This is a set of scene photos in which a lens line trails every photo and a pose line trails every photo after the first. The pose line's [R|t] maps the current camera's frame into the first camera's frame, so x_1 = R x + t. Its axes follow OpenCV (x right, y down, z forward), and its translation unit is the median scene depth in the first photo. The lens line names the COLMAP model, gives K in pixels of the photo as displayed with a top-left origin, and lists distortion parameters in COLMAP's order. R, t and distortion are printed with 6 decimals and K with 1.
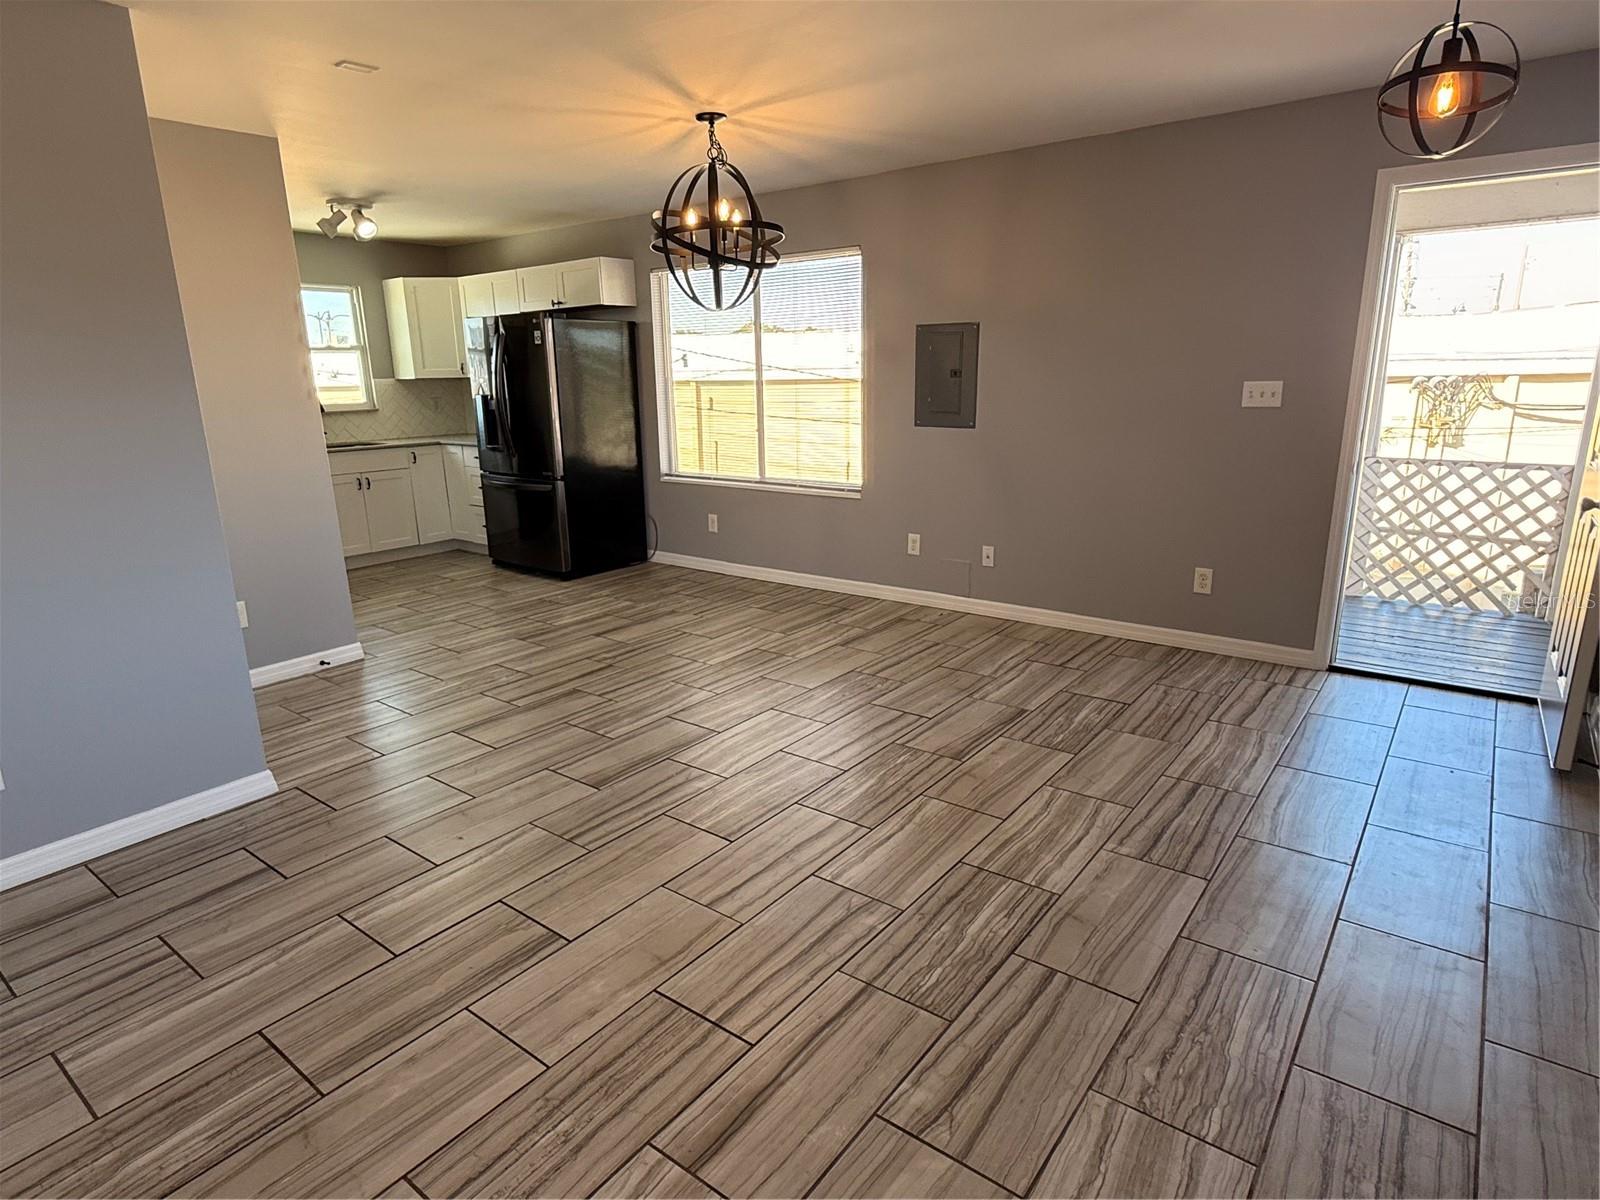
lens RADIAL K [[895.4, 0, 803.8], [0, 895.4, 603.8], [0, 0, 1]] dist [0.000531, -0.002019]
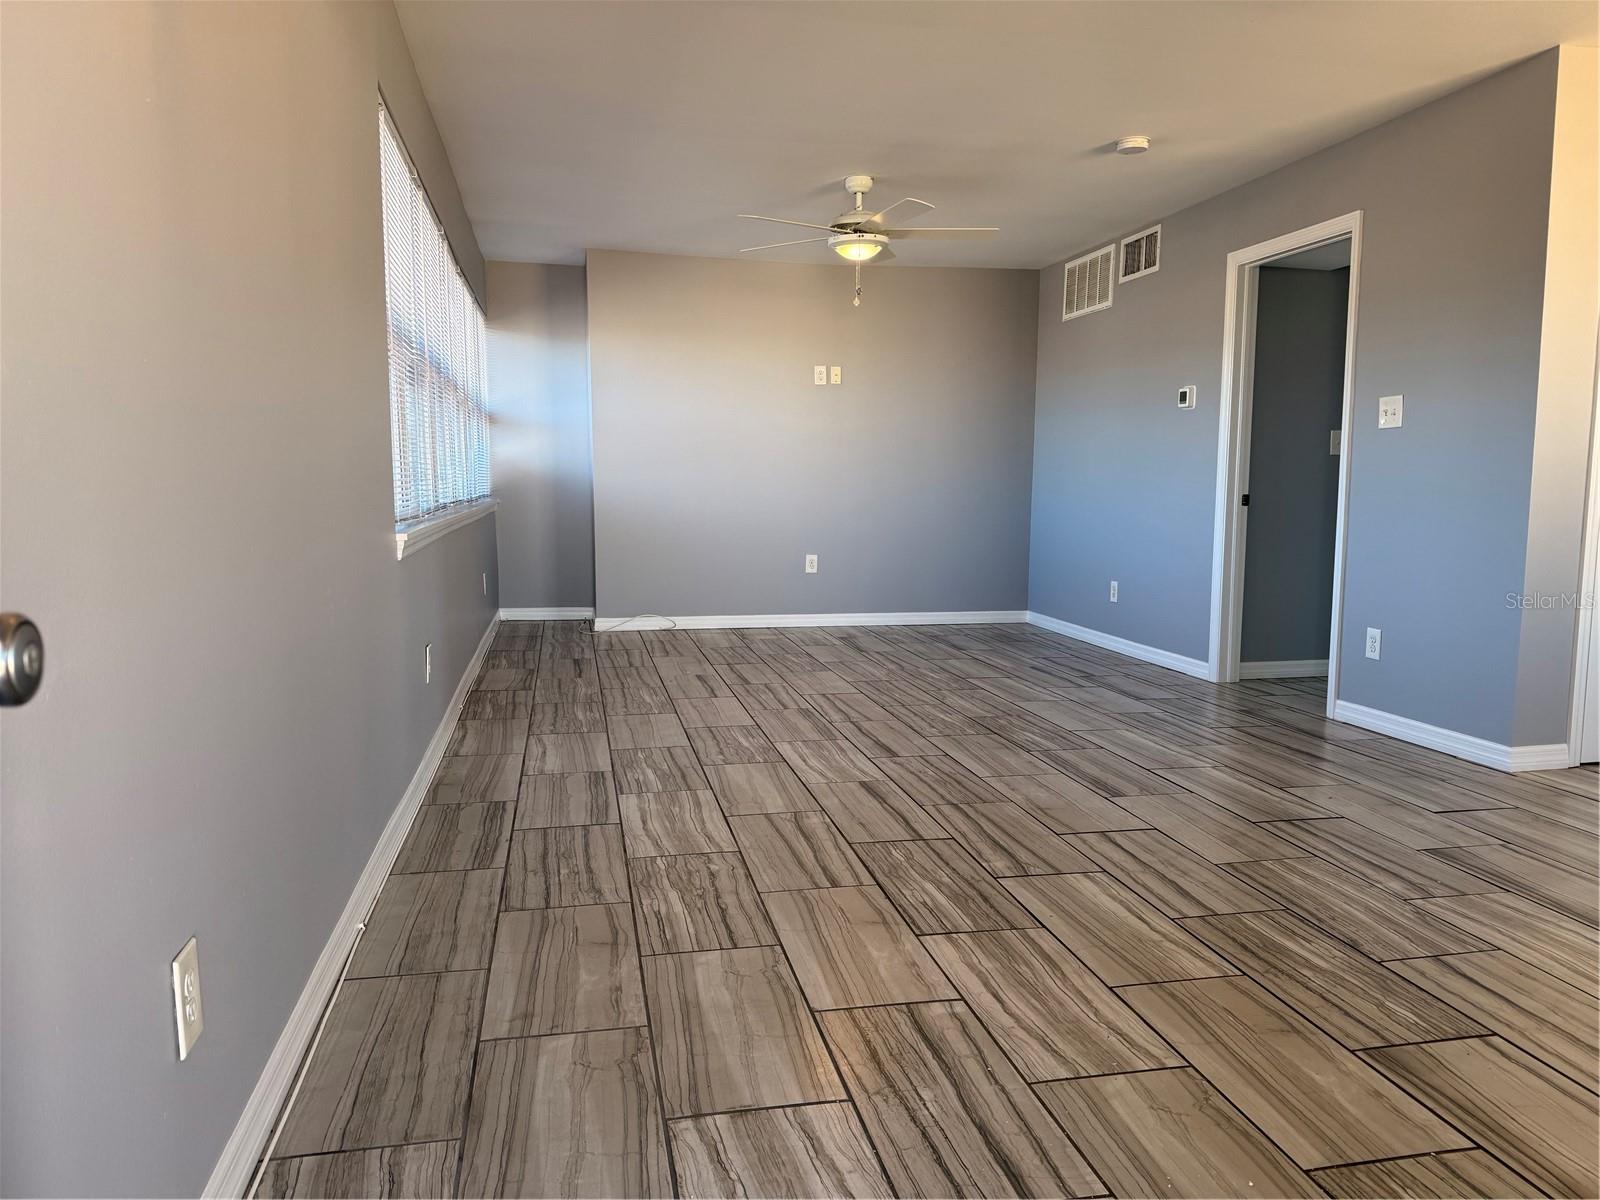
lens RADIAL K [[1119.5, 0, 792.8], [0, 1119.5, 601.3], [0, 0, 1]] dist [-0.002434, -0.006977]
pose [[-0.661476, 0.101628, -0.743048, 0.913153], [-0.177668, 0.941337, 0.286912, -0.200126], [0.728617, 0.321802, -0.604616, 1.199271]]
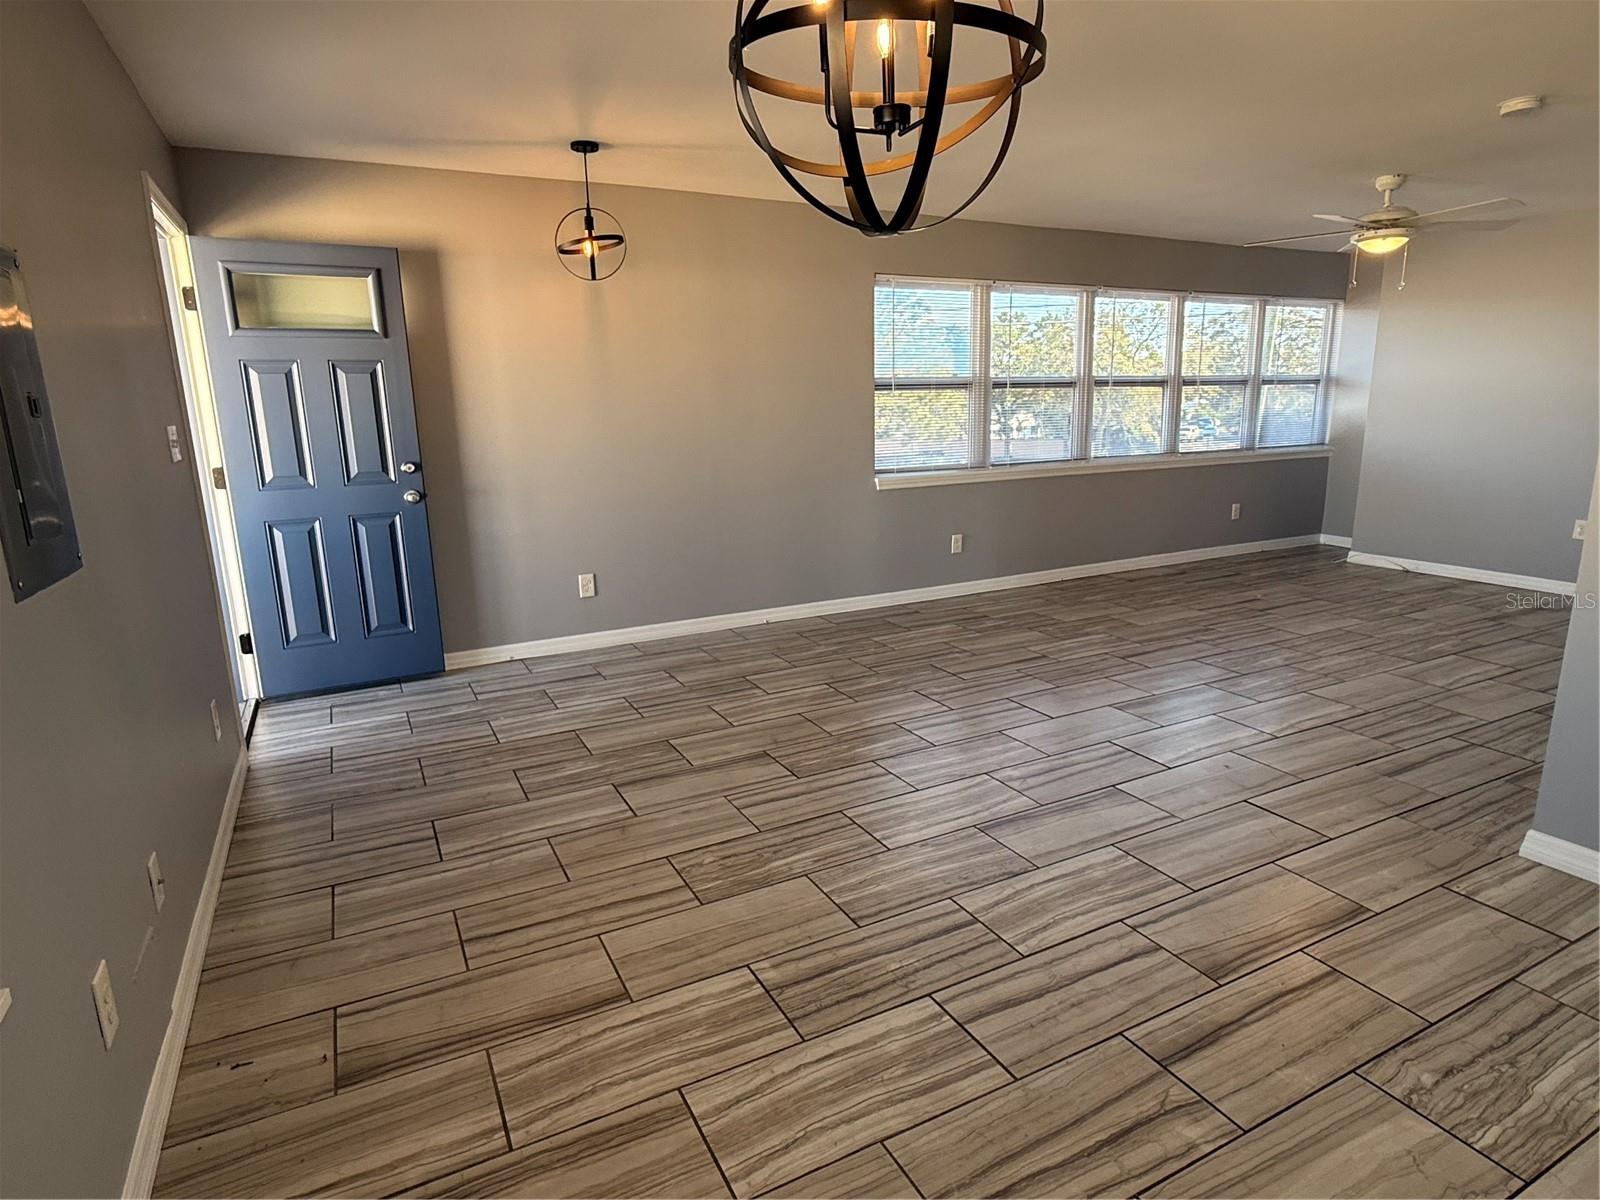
lens RADIAL K [[895.4, 0, 772.9], [0, 895.4, 602.1], [0, 0, 1]] dist [0.000531, -0.002019]
pose [[-0.893467, -0.060080, 0.445093, -0.343547], [0.150651, 0.893509, 0.423021, -0.500466], [-0.423109, 0.445008, -0.789269, 1.995394]]
